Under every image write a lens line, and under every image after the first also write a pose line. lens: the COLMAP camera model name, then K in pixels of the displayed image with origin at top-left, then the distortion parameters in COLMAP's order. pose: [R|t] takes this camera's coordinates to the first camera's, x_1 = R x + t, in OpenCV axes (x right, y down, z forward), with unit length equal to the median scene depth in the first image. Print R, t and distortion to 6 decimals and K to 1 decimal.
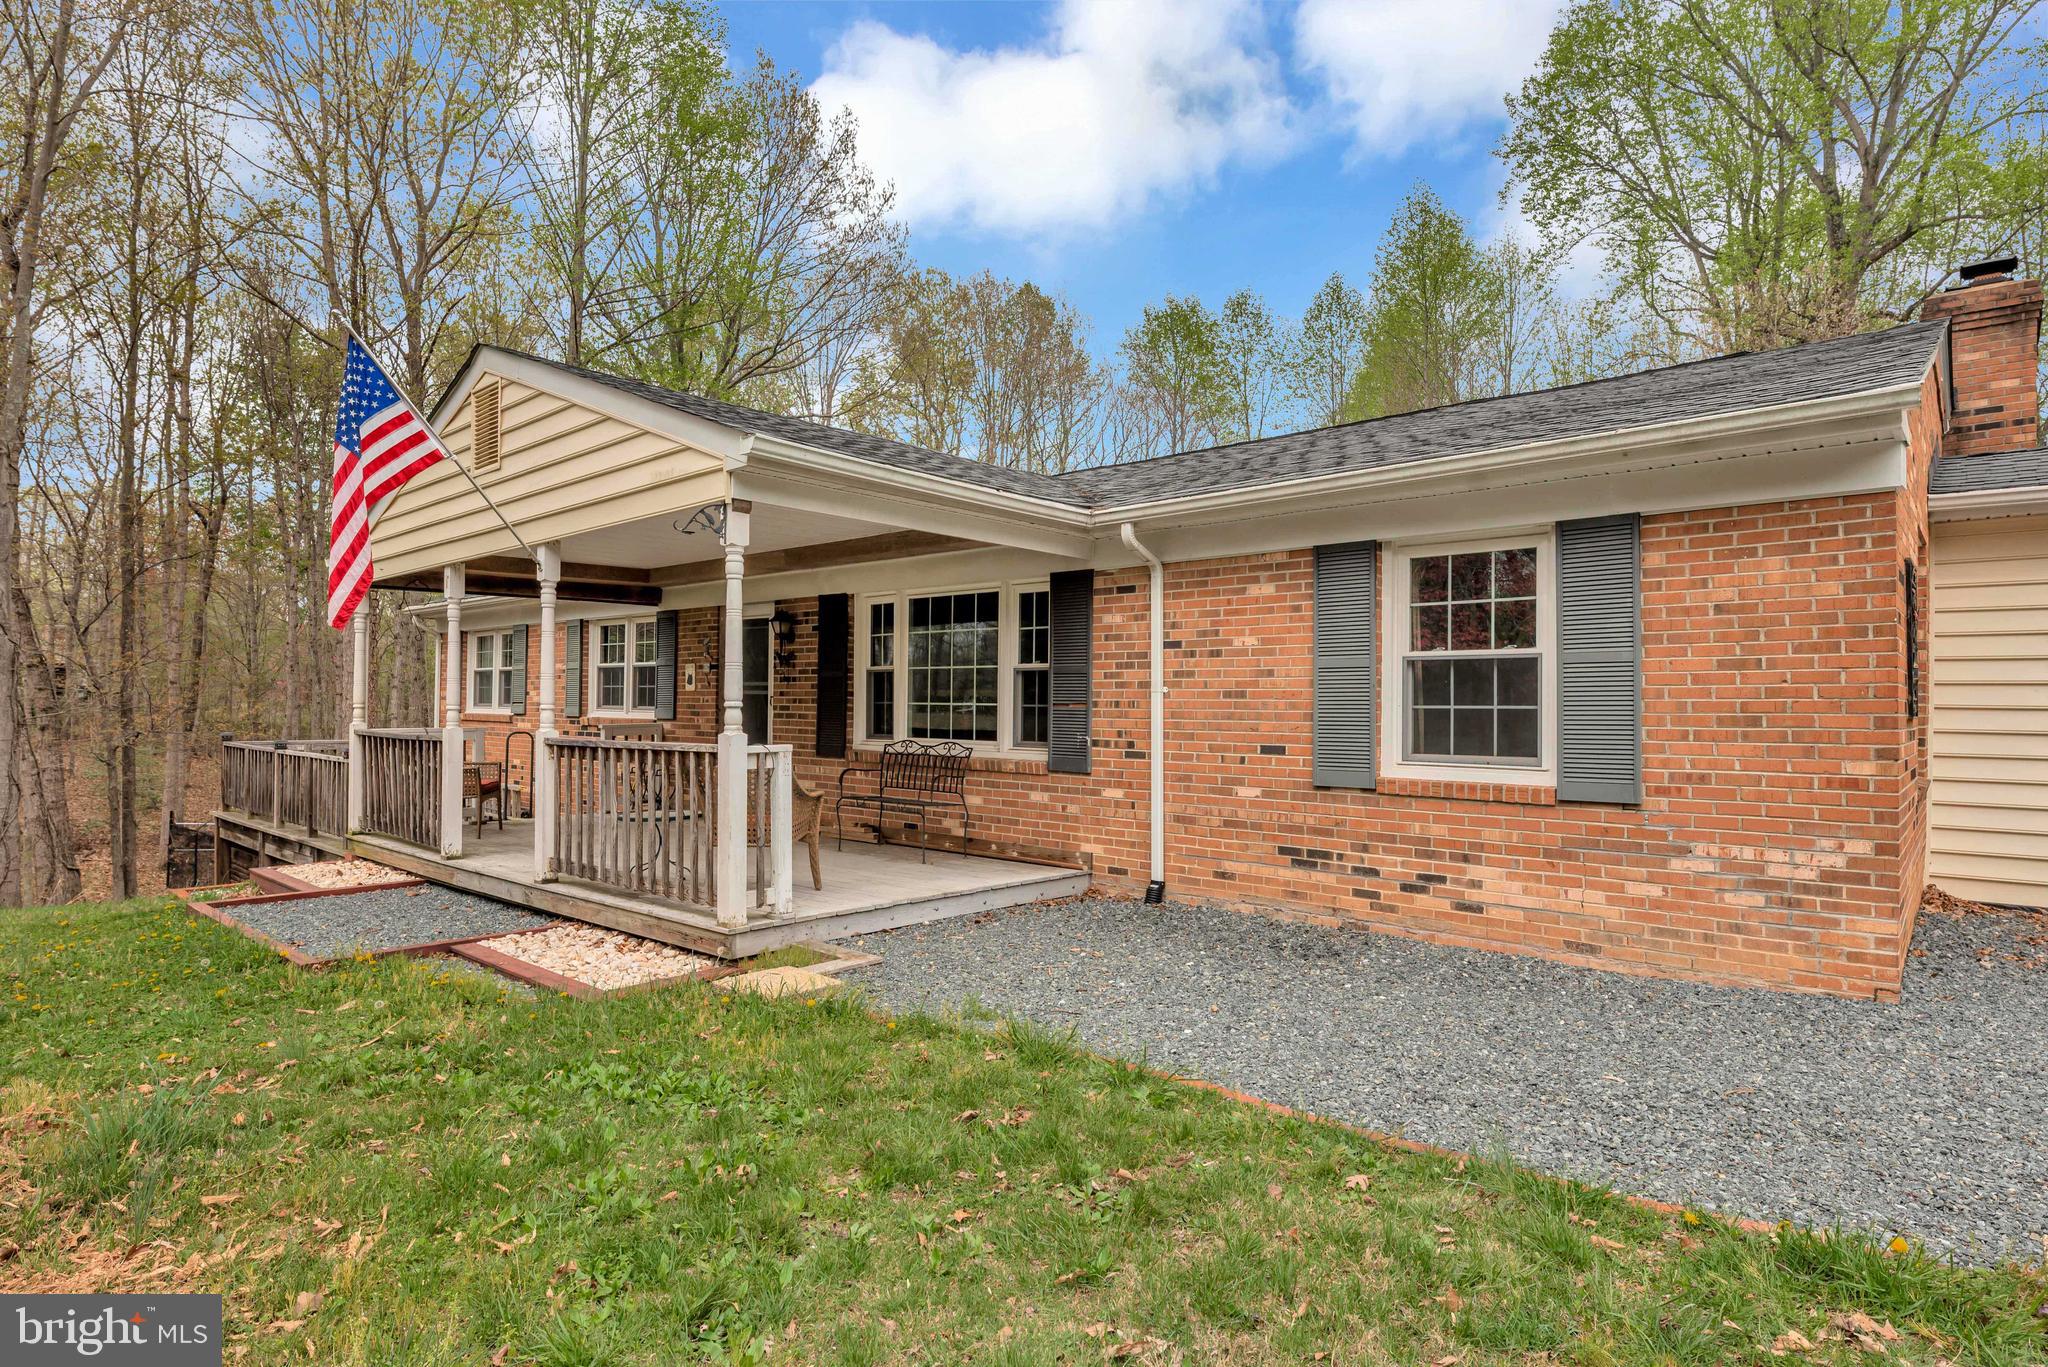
lens RADIAL K [[1042.4, 0, 1022.3], [0, 1042.4, 690.4], [0, 0, 1]] dist [-0.007800, 0.000586]
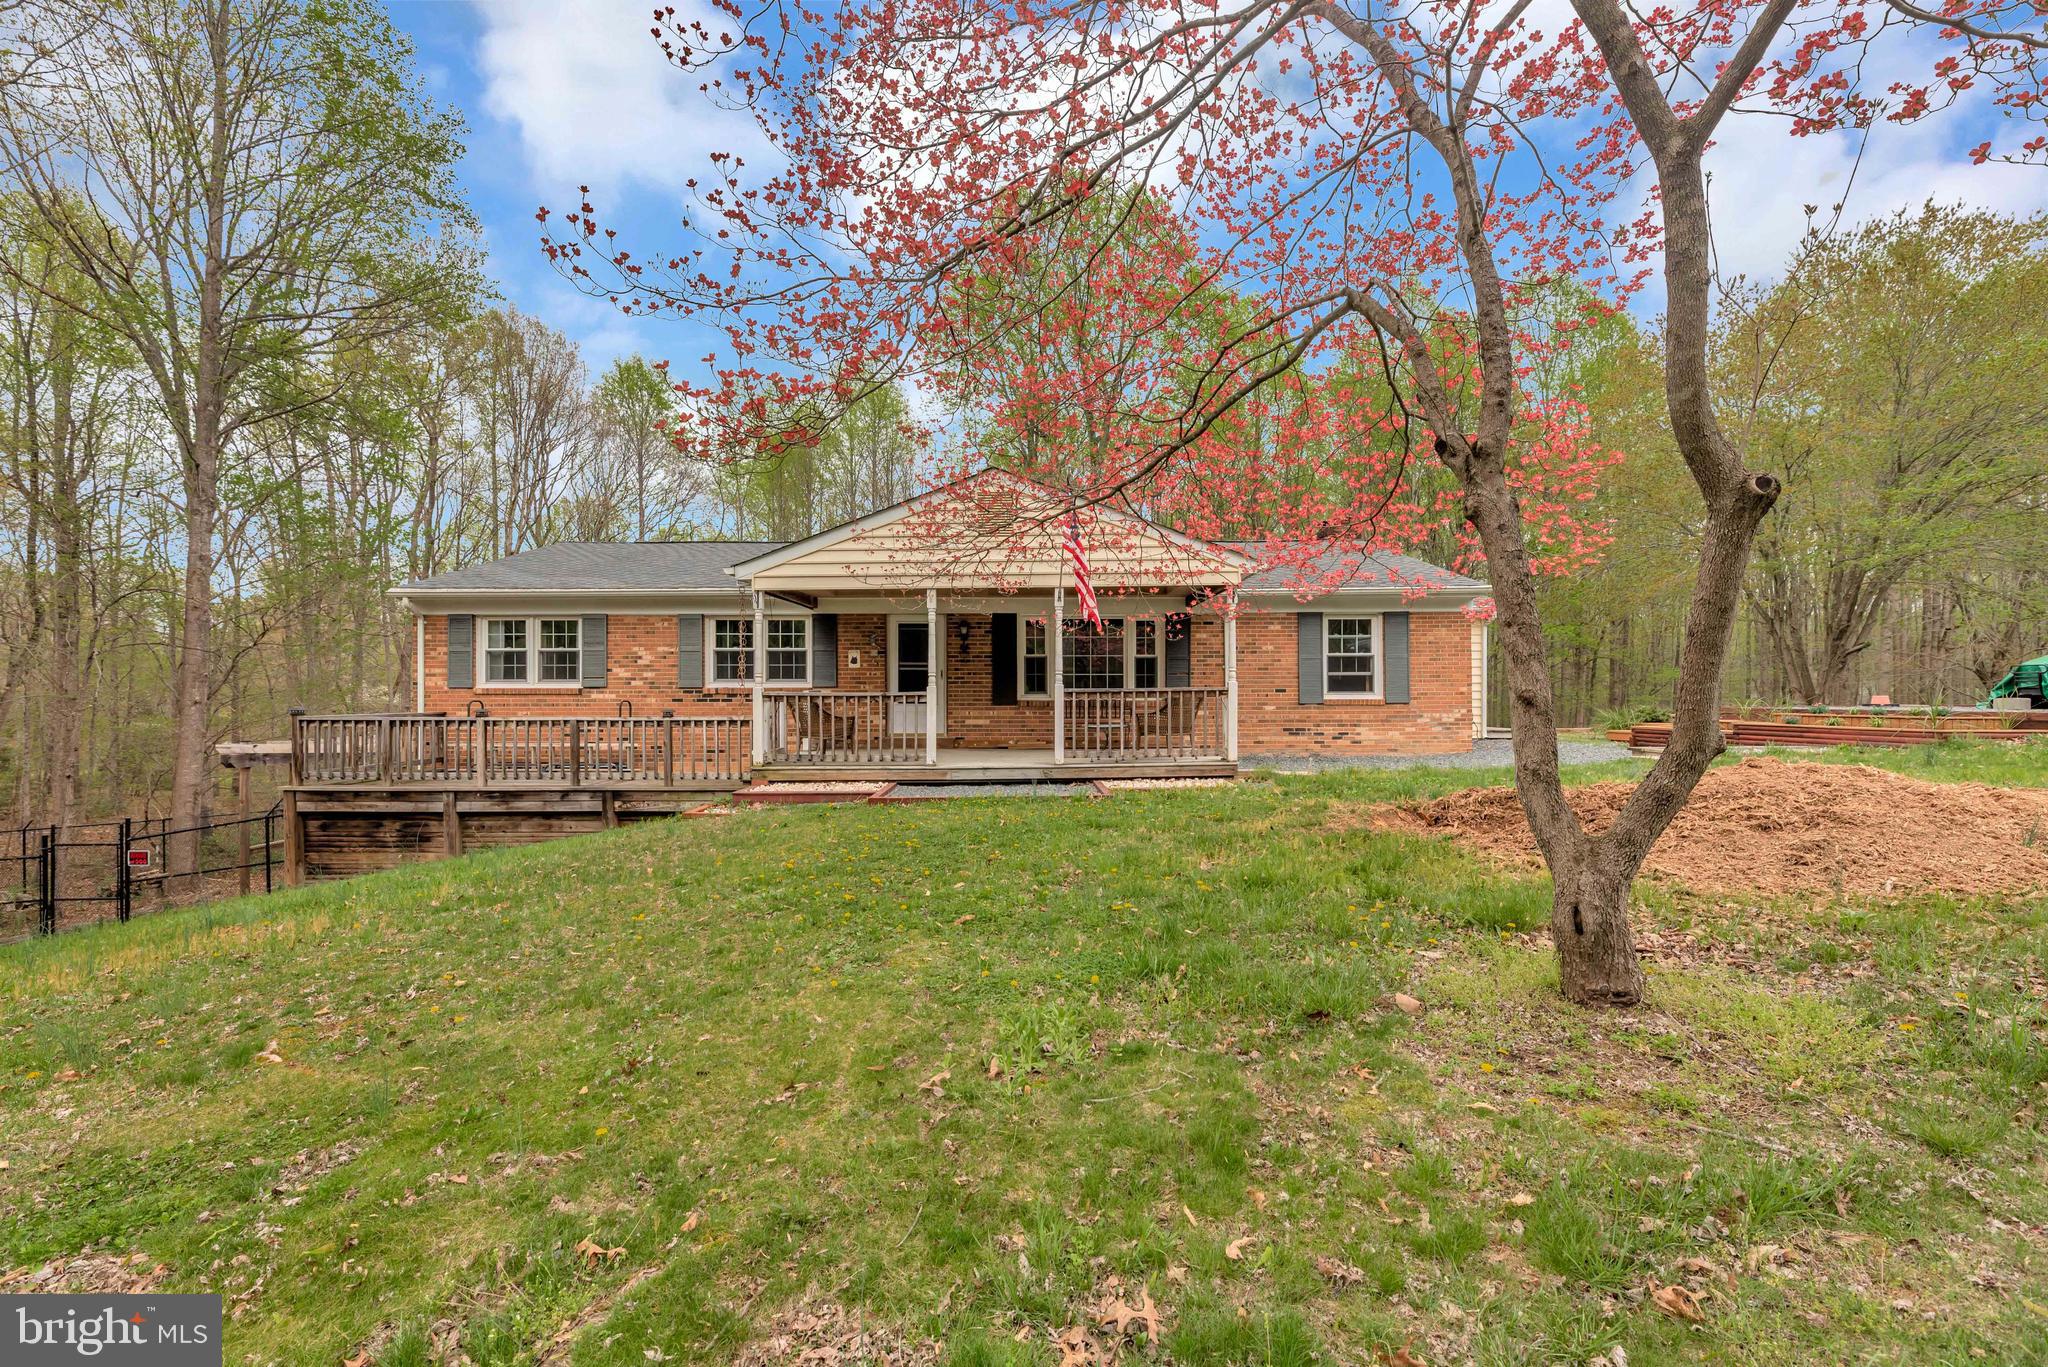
lens RADIAL K [[817.4, 0, 993.4], [0, 817.4, 672.9], [0, 0, 1]] dist [-0.000482, 0.000586]
pose [[0.767722, 0.005372, 0.640760, -1.405845], [0.000248, 0.999962, -0.008680, 0.027592], [-0.640783, 0.006823, 0.767692, -0.077891]]
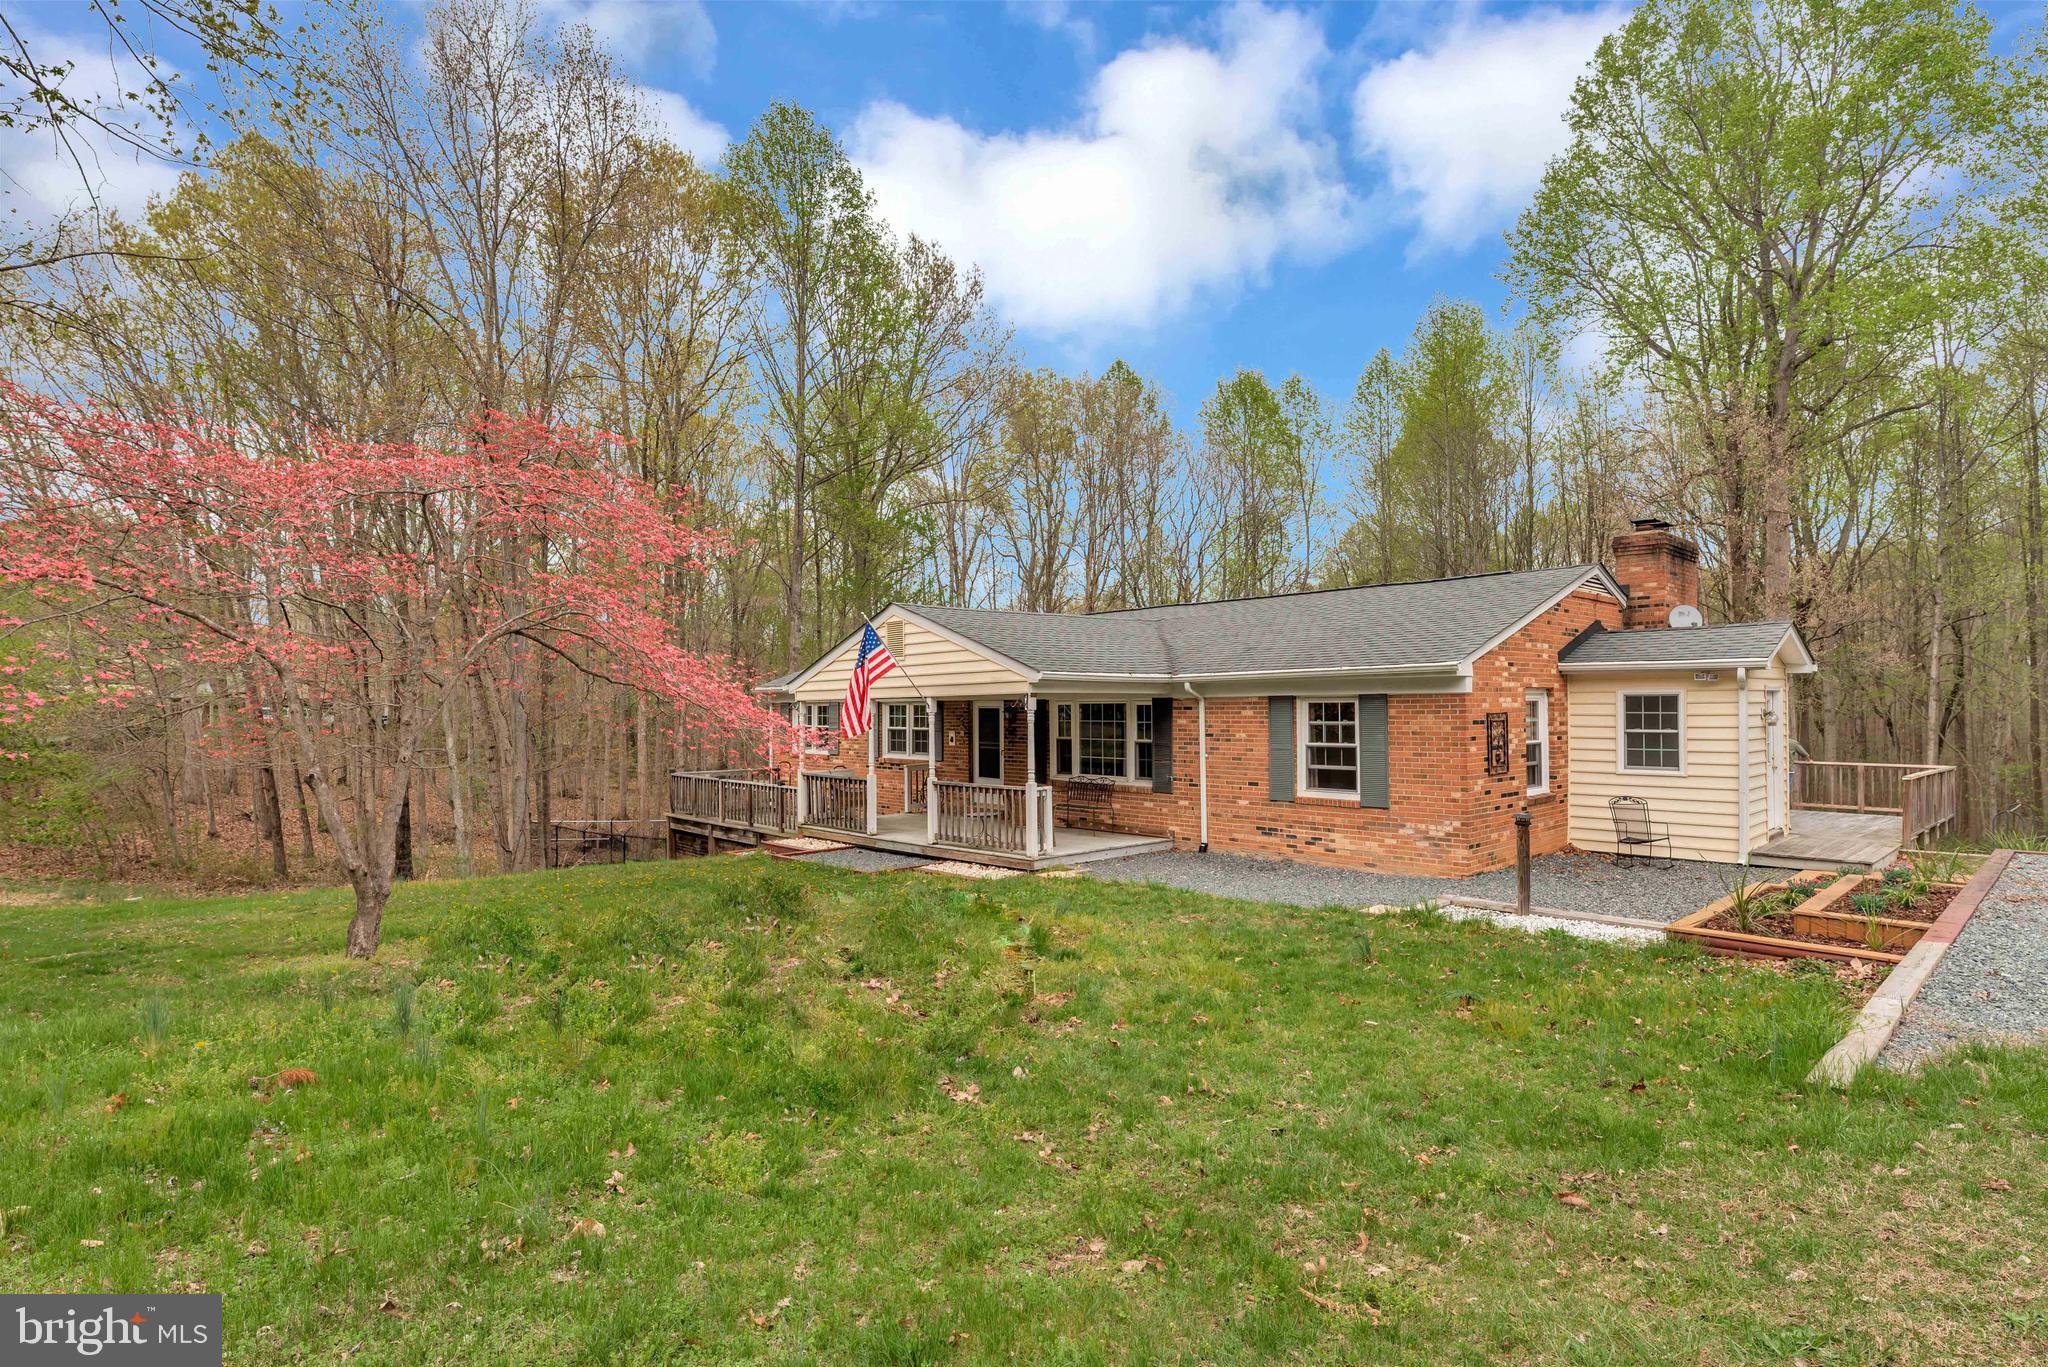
lens RADIAL K [[973.0, 0, 1013.9], [0, 973.0, 690.6], [0, 0, 1]] dist [-0.017366, -0.001176]
pose [[0.994411, -0.019151, -0.103822, -0.048760], [0.018777, 0.999813, -0.004584, -0.130303], [0.103890, 0.002609, 0.994585, -1.033856]]
